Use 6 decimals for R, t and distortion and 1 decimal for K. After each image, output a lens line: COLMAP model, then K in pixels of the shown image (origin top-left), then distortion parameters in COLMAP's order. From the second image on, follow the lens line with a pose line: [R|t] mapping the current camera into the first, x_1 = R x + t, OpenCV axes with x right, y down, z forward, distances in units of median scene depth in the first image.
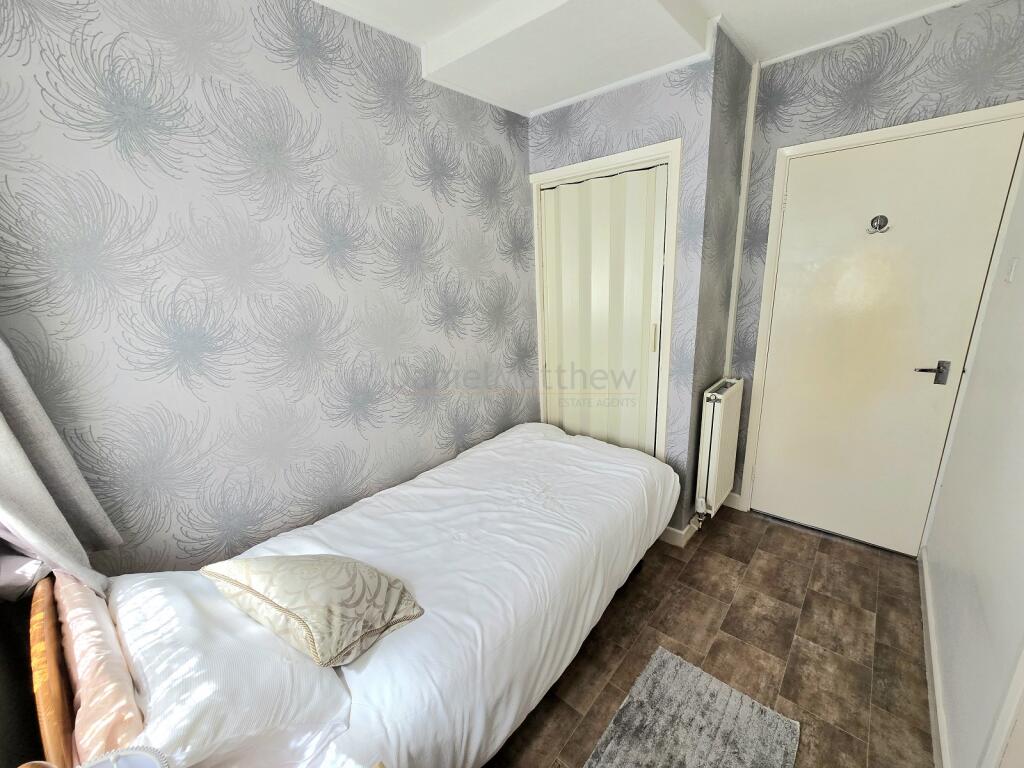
lens RADIAL K [[423.6, 0, 512.3], [0, 423.6, 378.2], [0, 0, 1]] dist [-0.000767, -0.000513]
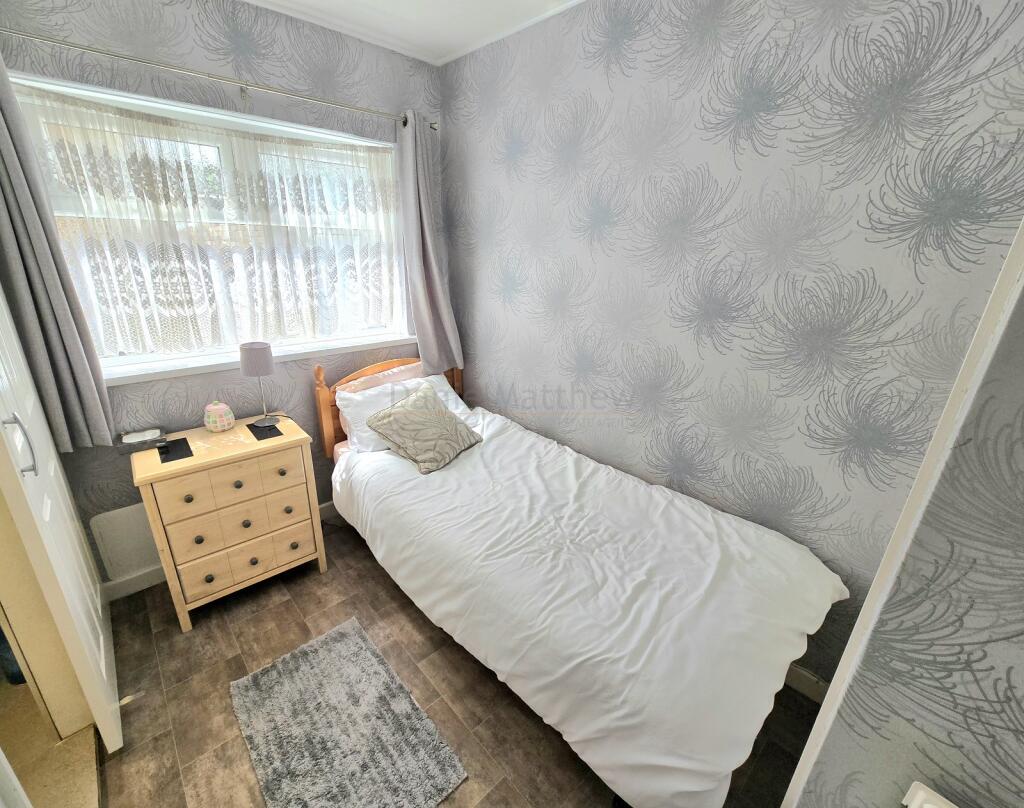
lens RADIAL K [[444.0, 0, 514.4], [0, 444.0, 406.2], [0, 0, 1]] dist [-0.019026, -0.000815]
pose [[-0.107446, 0.373052, -0.921568, 0.762049], [-0.271940, 0.880558, 0.388157, -0.250217], [0.956297, 0.292317, 0.006835, 0.831367]]
